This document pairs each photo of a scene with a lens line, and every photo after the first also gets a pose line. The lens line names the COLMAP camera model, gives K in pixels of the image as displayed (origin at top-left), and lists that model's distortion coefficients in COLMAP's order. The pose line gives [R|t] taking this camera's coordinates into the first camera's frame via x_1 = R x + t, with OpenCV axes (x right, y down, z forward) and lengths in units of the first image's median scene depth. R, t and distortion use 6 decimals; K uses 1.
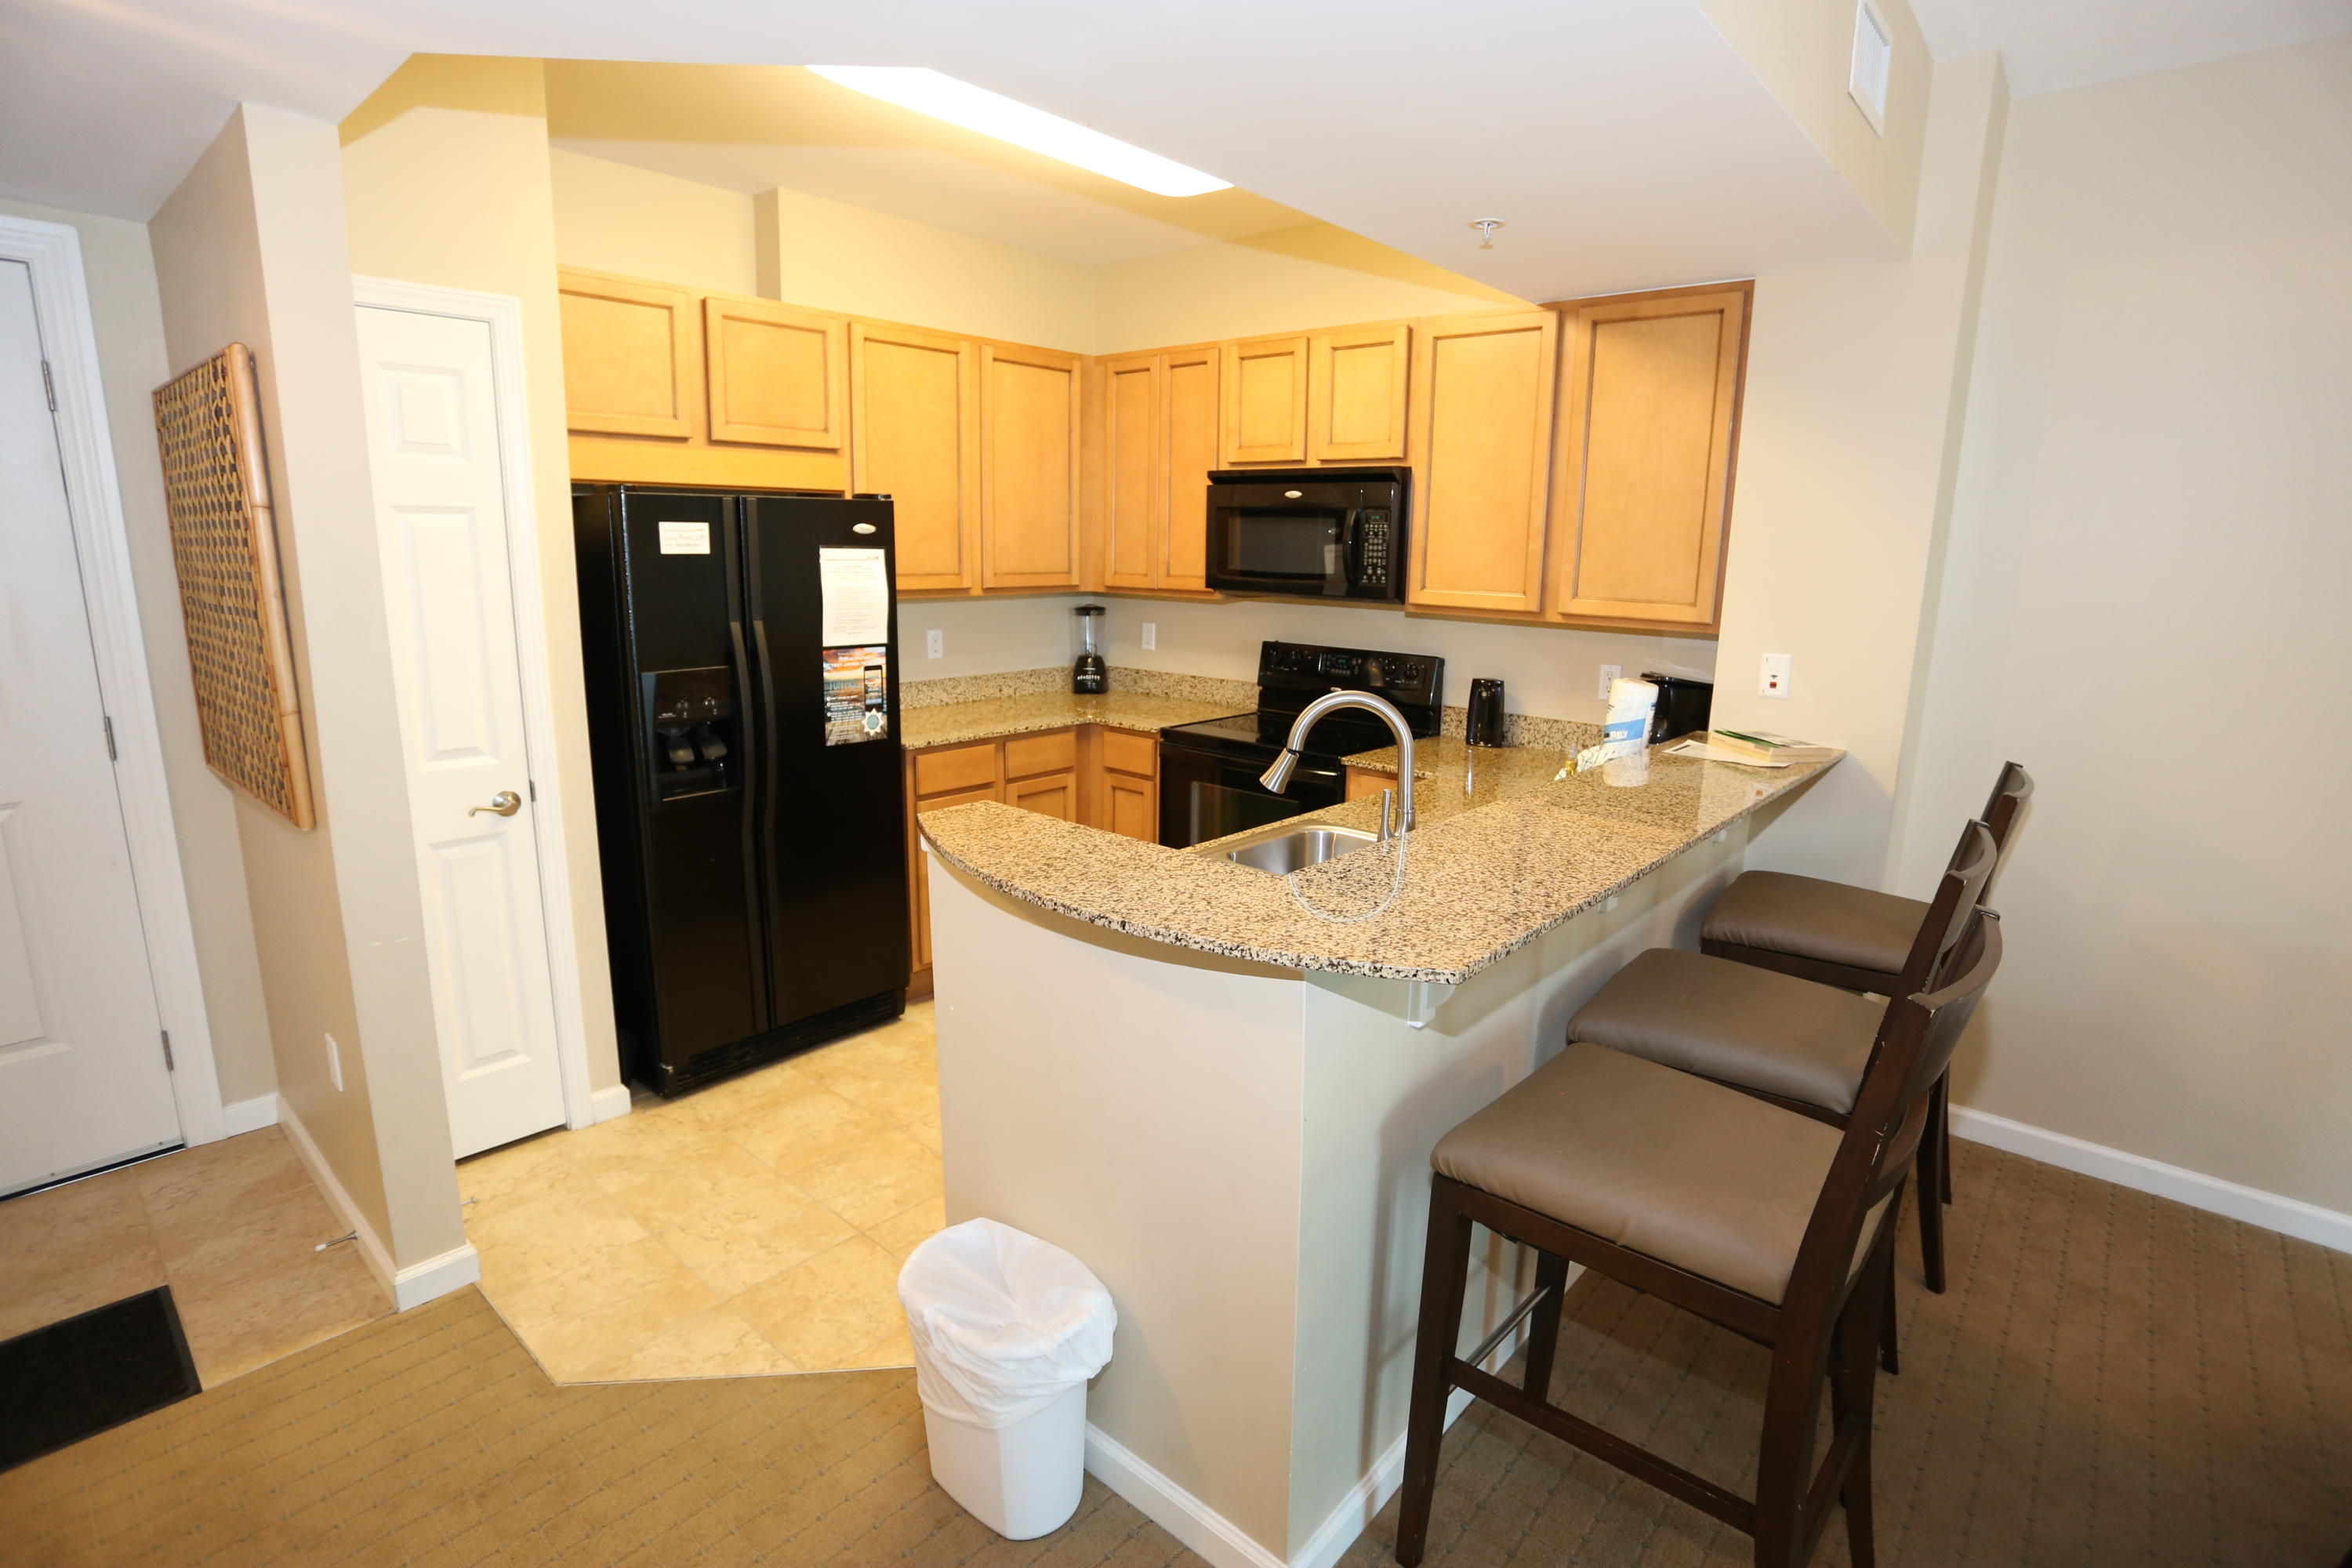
lens RADIAL K [[1172.2, 0, 1180.4], [0, 1172.2, 771.3], [0, 0, 1]] dist [-0.059572, 0.028078]
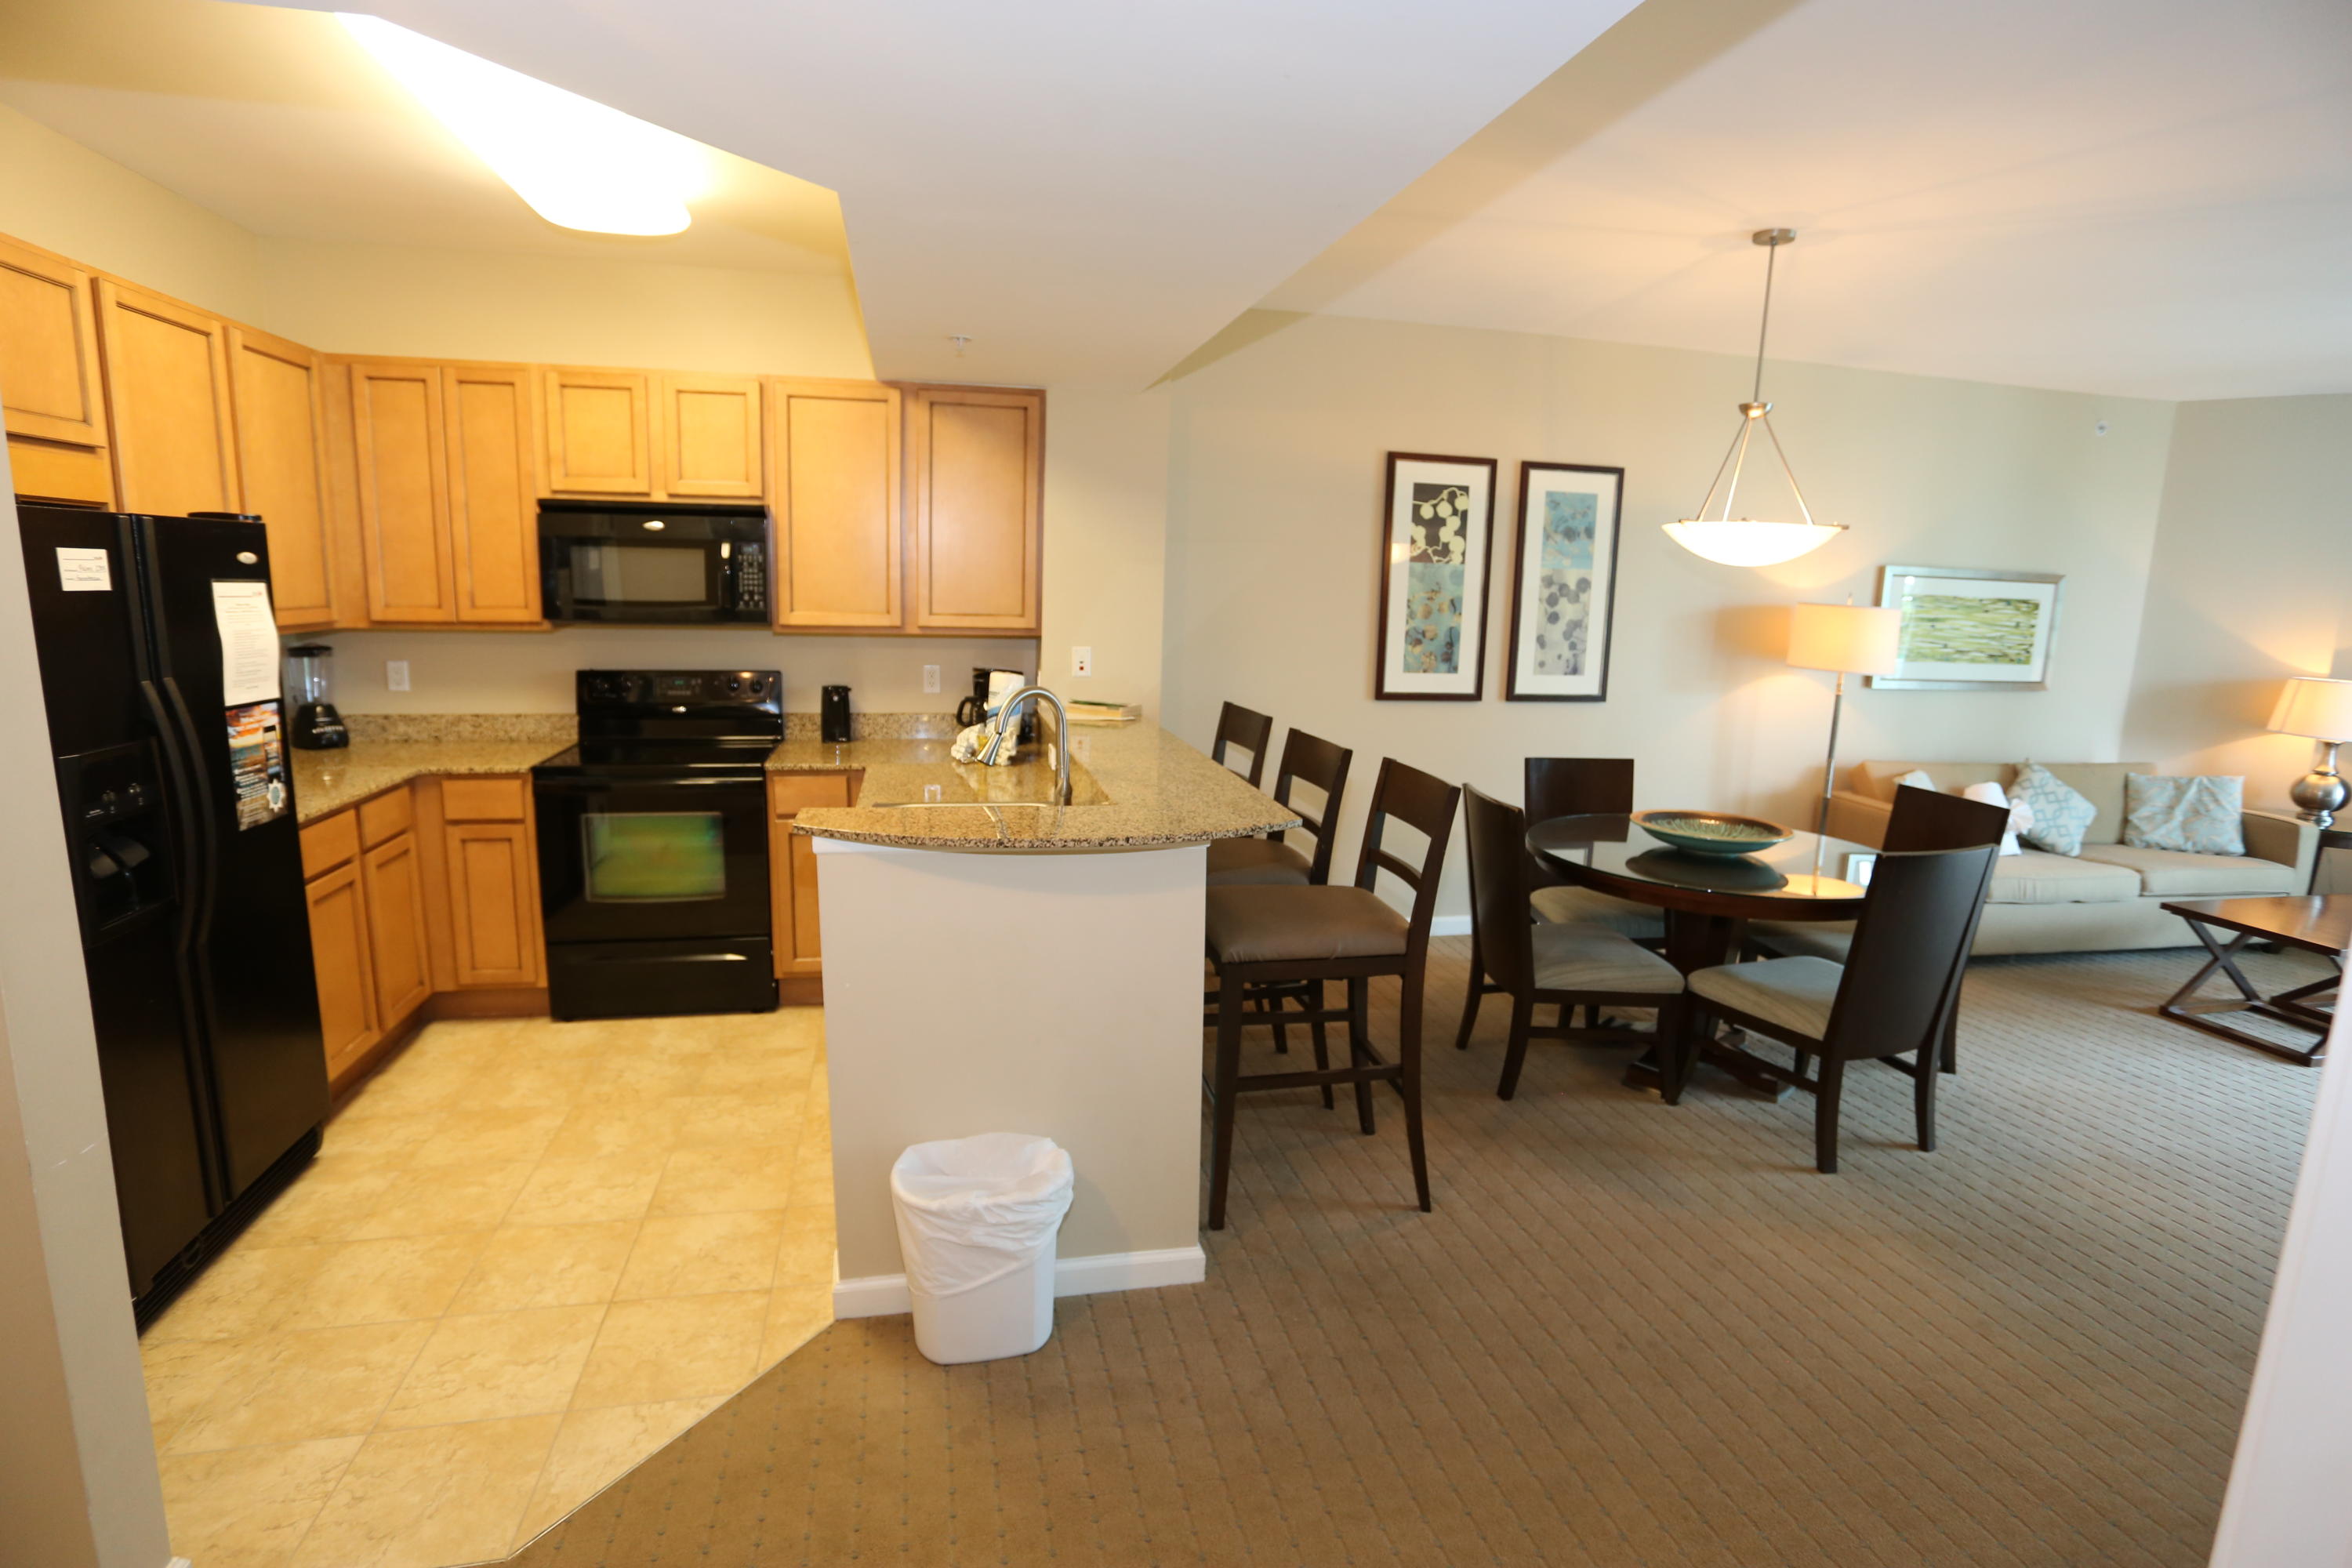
lens RADIAL K [[1172.2, 0, 1176.9], [0, 1172.2, 777.9], [0, 0, 1]] dist [-0.059572, 0.028078]
pose [[0.580675, -0.139864, 0.802031, -0.514128], [0.144800, 0.987169, 0.067314, -0.016411], [-0.801155, 0.077046, 0.593477, 0.026525]]
